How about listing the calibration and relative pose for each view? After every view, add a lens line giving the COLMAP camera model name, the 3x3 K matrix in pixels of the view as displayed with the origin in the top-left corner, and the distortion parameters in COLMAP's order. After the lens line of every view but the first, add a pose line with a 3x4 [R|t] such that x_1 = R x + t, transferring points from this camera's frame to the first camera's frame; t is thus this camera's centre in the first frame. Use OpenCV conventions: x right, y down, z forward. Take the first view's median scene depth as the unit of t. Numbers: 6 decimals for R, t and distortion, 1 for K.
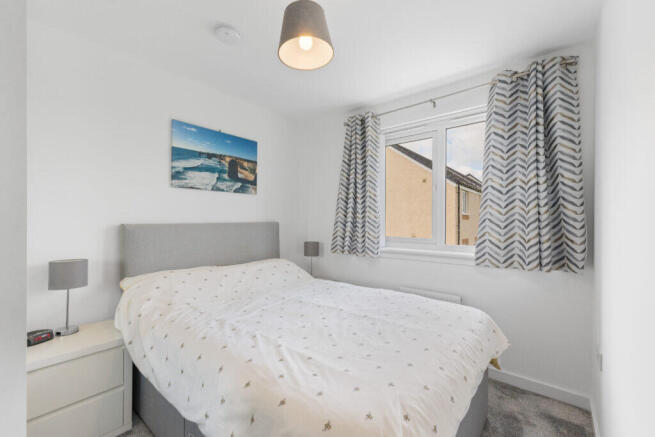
lens RADIAL K [[275.1, 0, 327.0], [0, 275.1, 219.5], [0, 0, 1]] dist [0.001843, 0.000995]
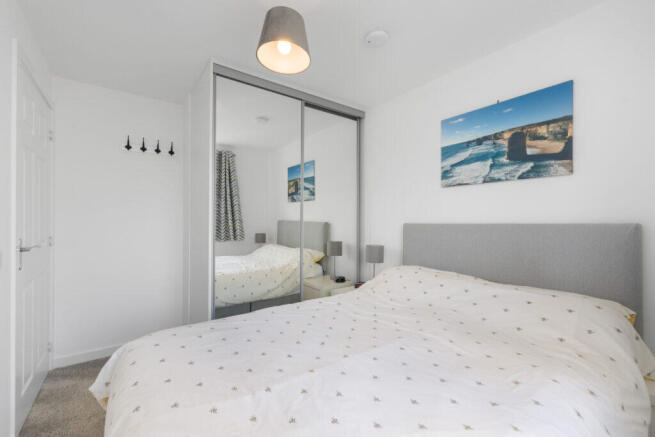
lens RADIAL K [[275.1, 0, 326.5], [0, 275.1, 218.8], [0, 0, 1]] dist [0.001843, 0.000995]
pose [[-0.242687, -0.009867, -0.970054, 0.454739], [-0.005189, 0.999947, -0.008873, 0.007363], [0.970091, 0.002880, -0.242726, 0.733411]]
